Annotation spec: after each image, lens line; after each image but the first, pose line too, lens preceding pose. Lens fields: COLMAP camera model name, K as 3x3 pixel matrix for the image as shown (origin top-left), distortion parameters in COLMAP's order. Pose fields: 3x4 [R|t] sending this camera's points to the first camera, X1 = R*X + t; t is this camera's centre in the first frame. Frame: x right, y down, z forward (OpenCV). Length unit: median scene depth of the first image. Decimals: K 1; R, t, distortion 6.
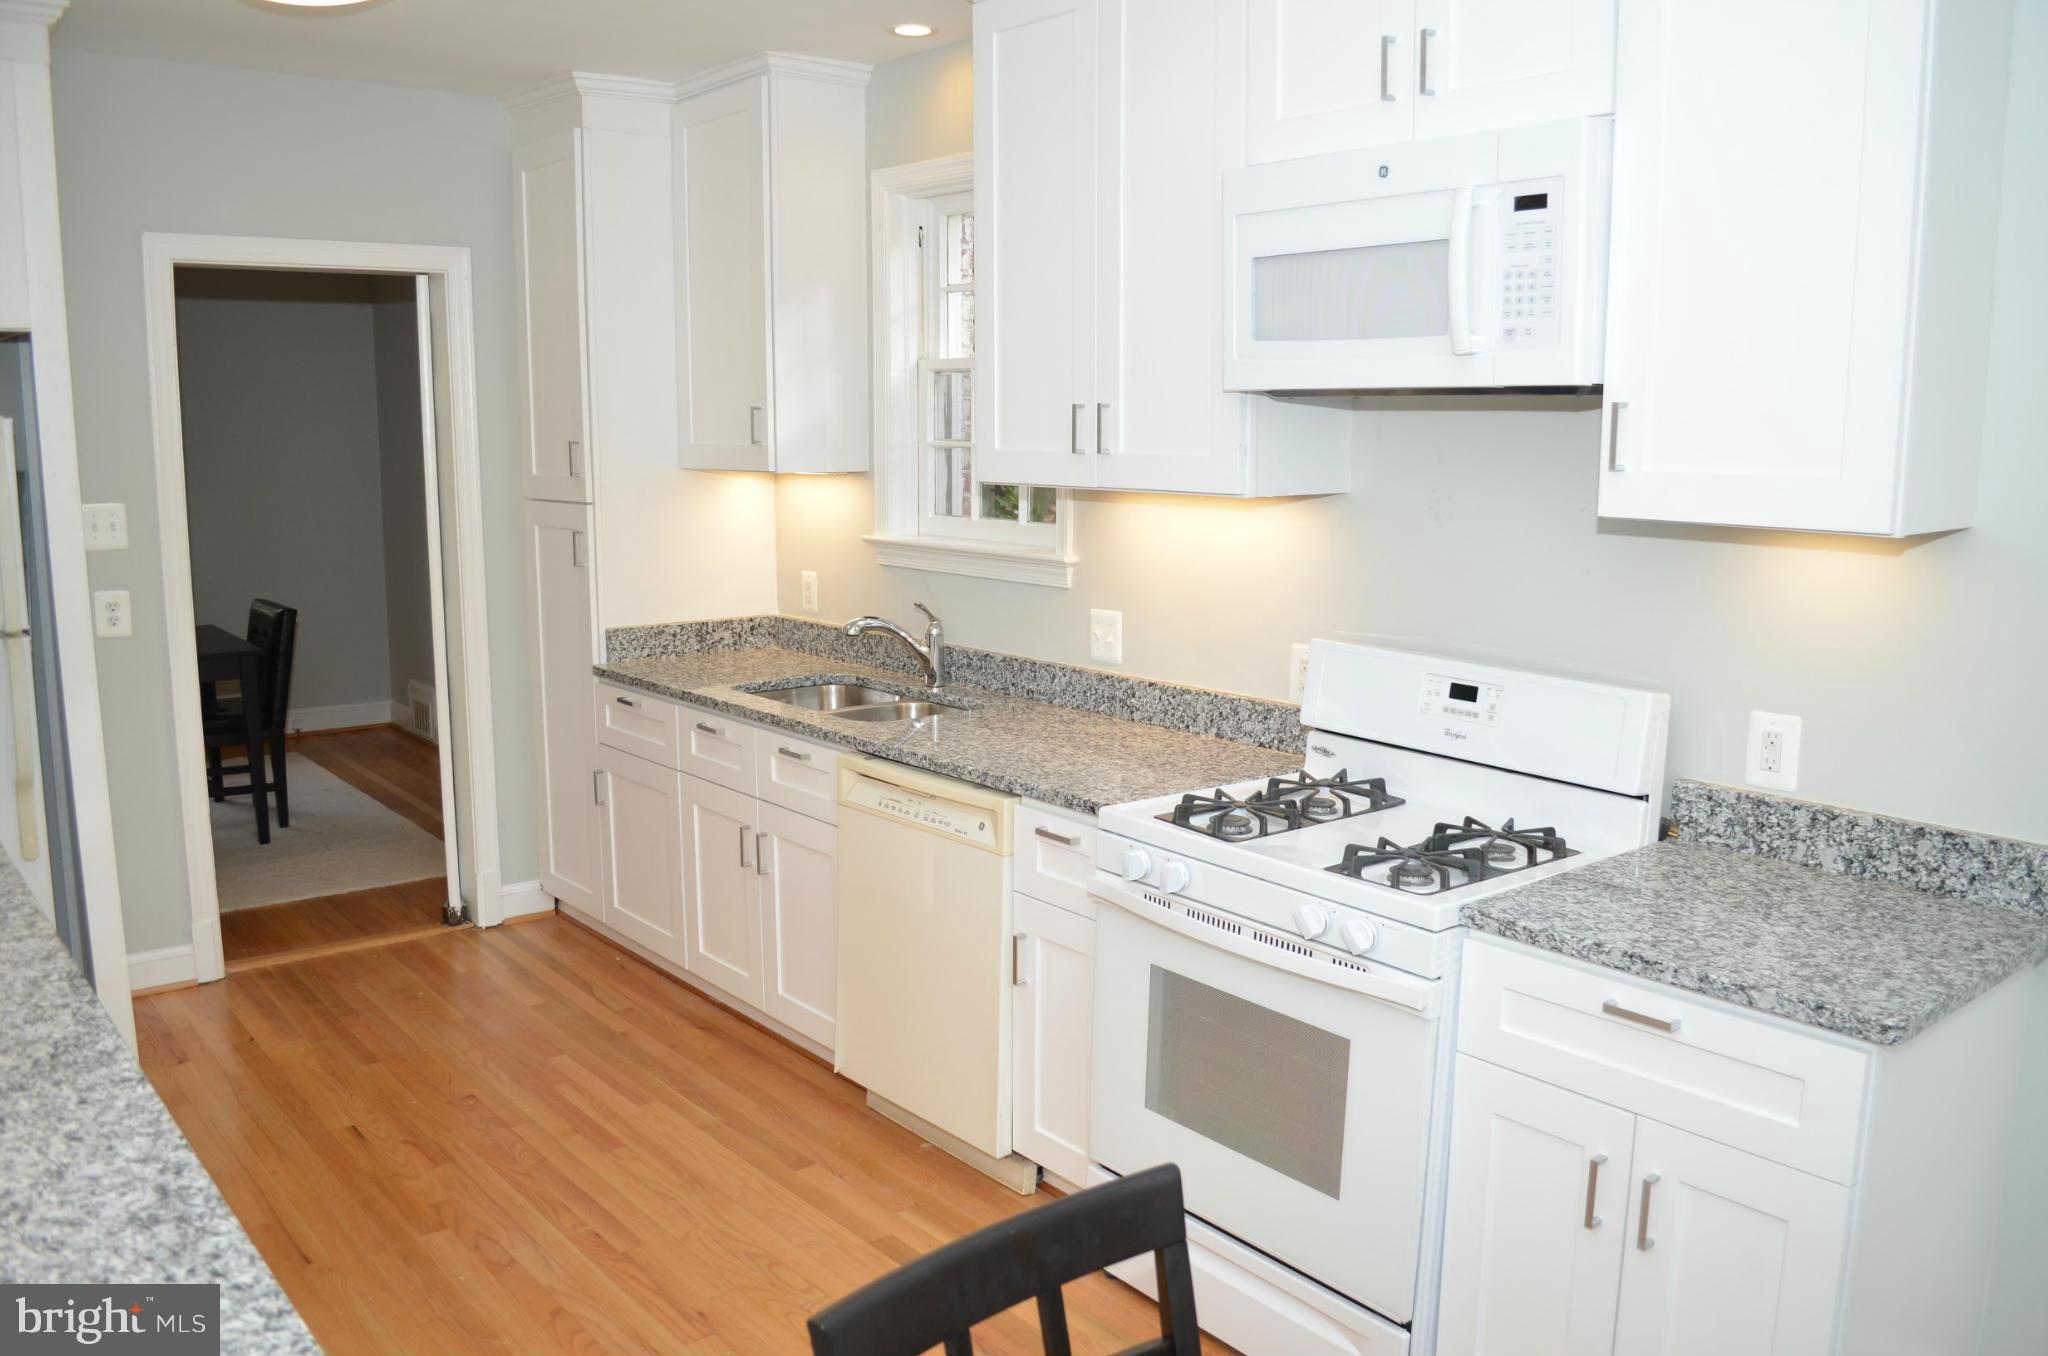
lens RADIAL K [[1612.0, 0, 1046.8], [0, 1612.0, 692.9], [0, 0, 1]] dist [-0.079926, 0.013696]
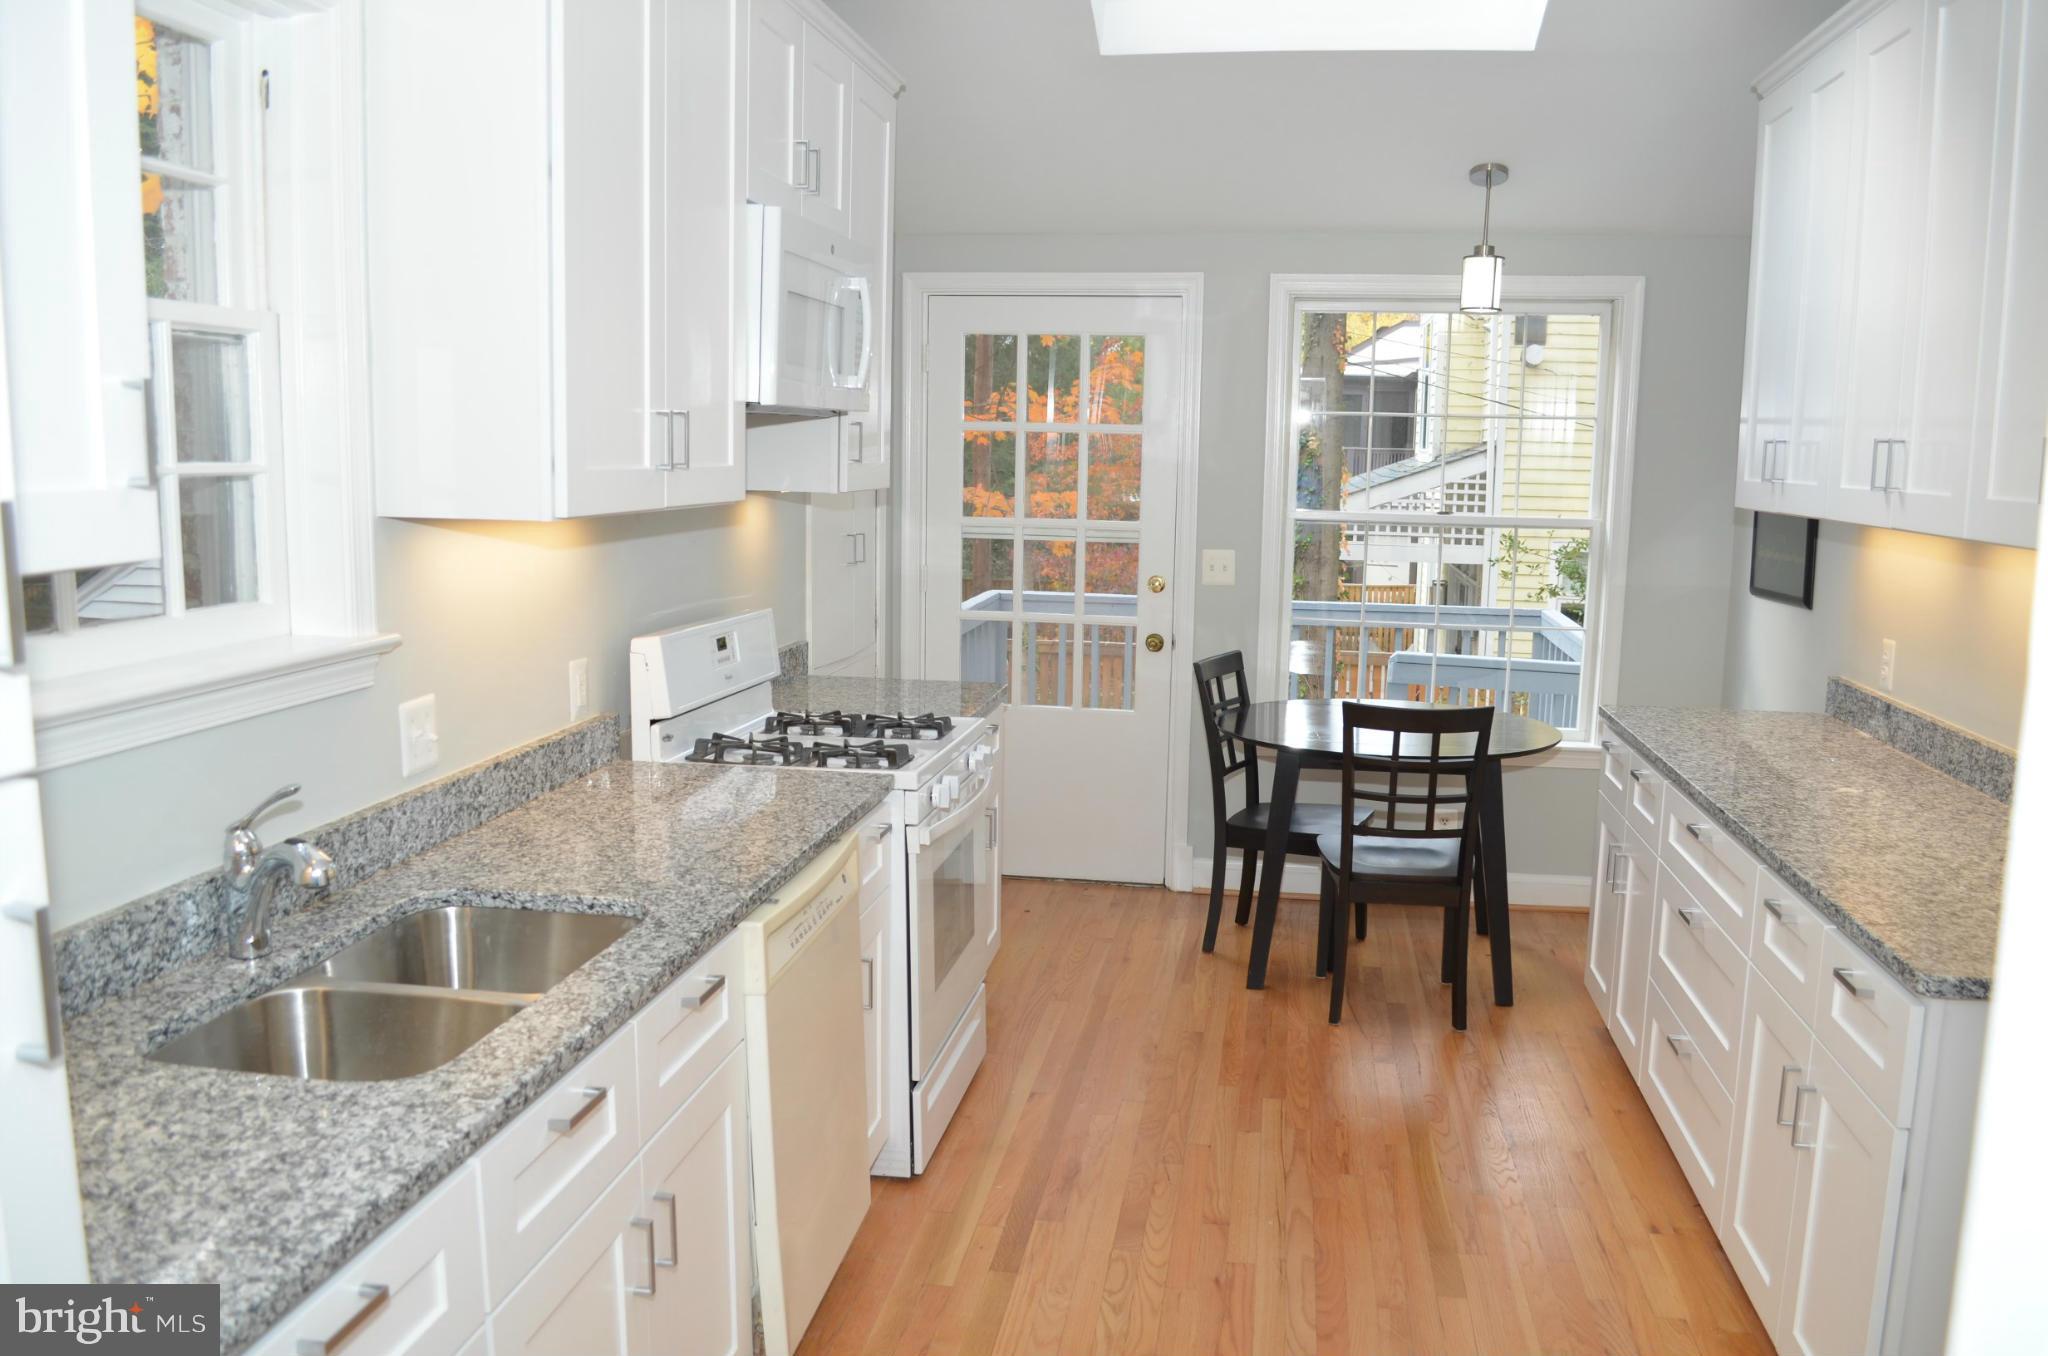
lens RADIAL K [[1612.0, 0, 1046.8], [0, 1612.0, 692.9], [0, 0, 1]] dist [-0.079926, 0.013696]
pose [[-0.662144, -0.131434, 0.737761, -0.691217], [0.103436, 0.959046, 0.263690, -0.219785], [-0.742204, 0.250912, -0.621431, 1.297902]]
